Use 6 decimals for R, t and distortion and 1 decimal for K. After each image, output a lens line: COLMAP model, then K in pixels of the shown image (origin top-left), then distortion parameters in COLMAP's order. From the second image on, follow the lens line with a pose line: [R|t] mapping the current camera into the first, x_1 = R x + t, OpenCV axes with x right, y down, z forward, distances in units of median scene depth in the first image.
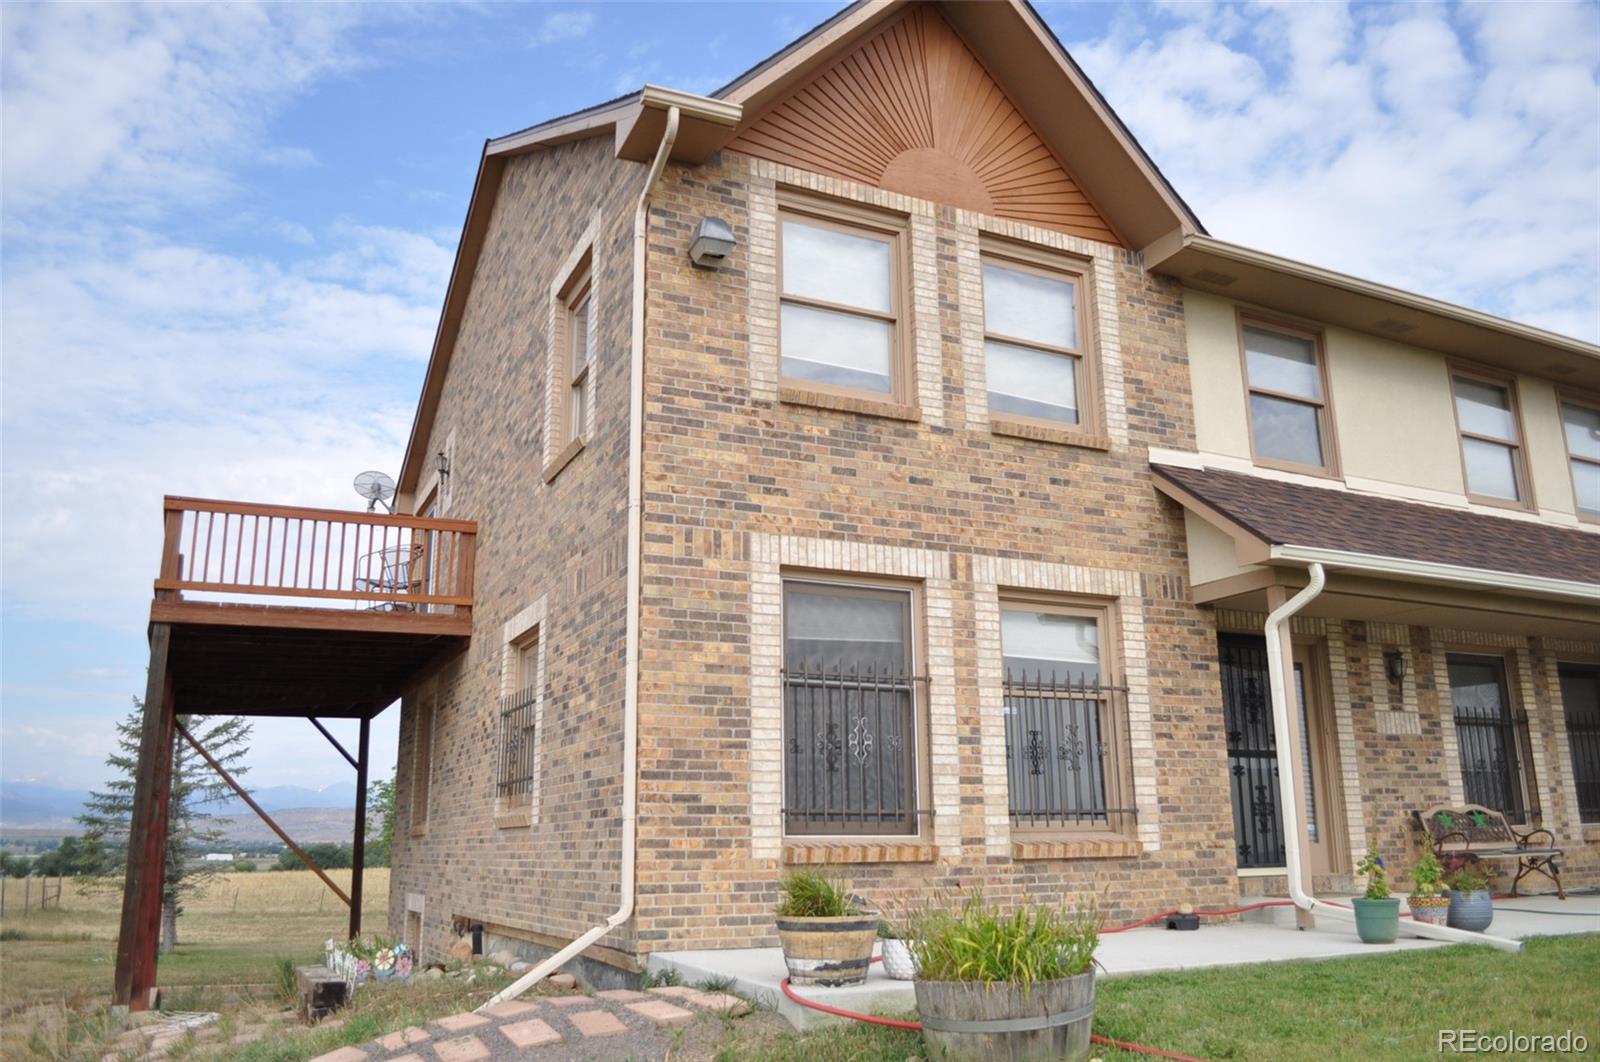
lens RADIAL K [[1265.3, 0, 800.5], [0, 1265.3, 539.0], [0, 0, 1]] dist [-0.068243, 0.004739]
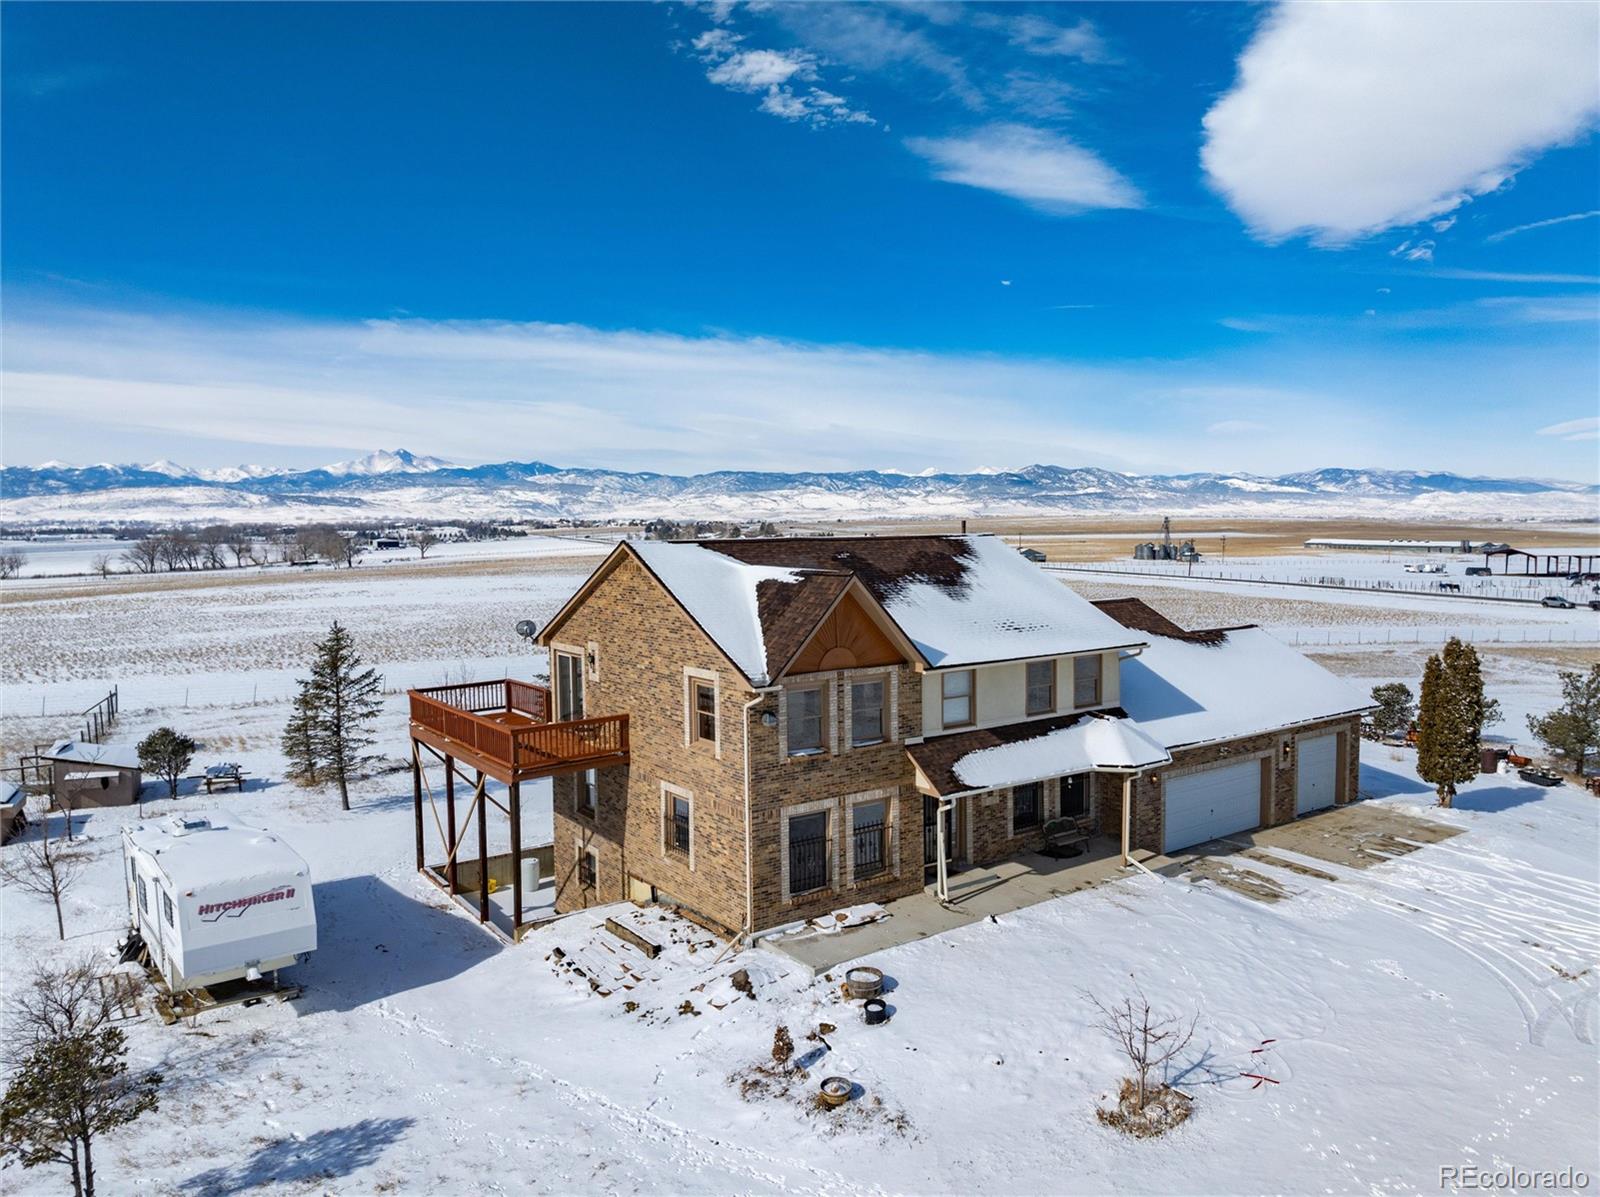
lens RADIAL K [[1153.5, 0, 773.4], [0, 1153.5, 632.8], [0, 0, 1]] dist [-0.025210, -0.004470]
pose [[0.987472, -0.020001, 0.156523, -0.460669], [-0.033378, 0.943014, 0.331076, -1.266516], [-0.154225, -0.332153, 0.930532, -1.422510]]
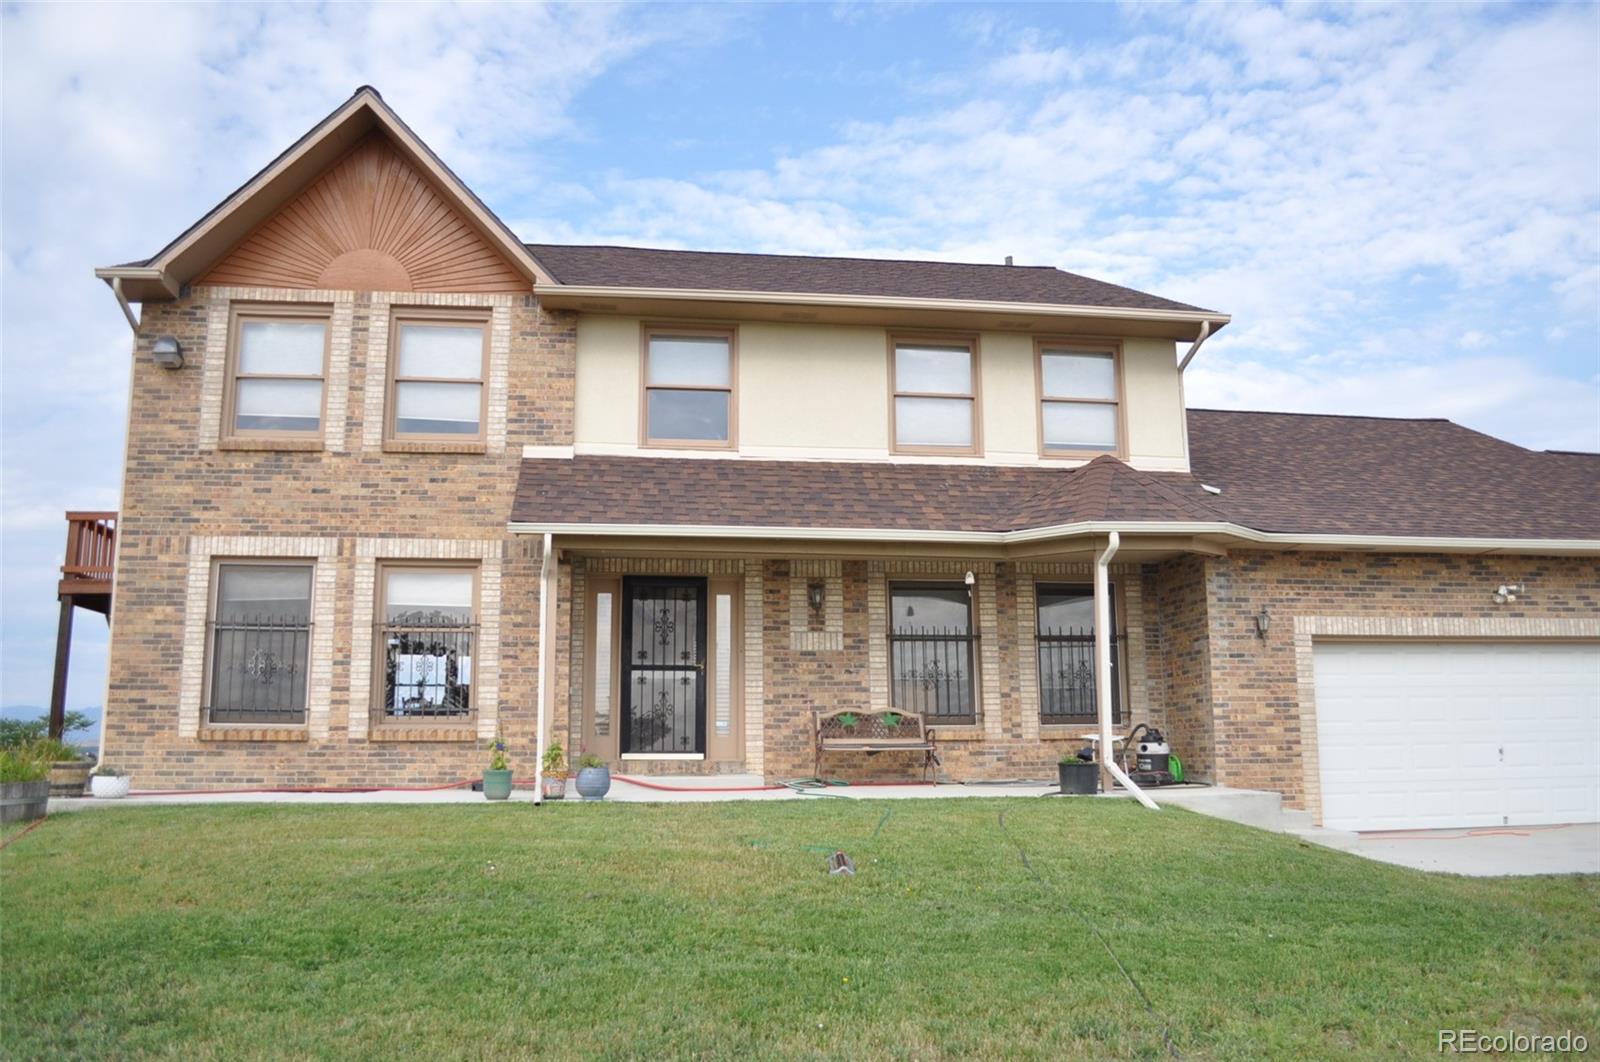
lens RADIAL K [[1265.3, 0, 812.2], [0, 1265.3, 544.0], [0, 0, 1]] dist [-0.068243, 0.004739]
pose [[0.946036, -0.047393, -0.320577, 1.105769], [0.072760, 0.995055, 0.067614, -0.041020], [0.315787, -0.087290, 0.944806, -0.219364]]
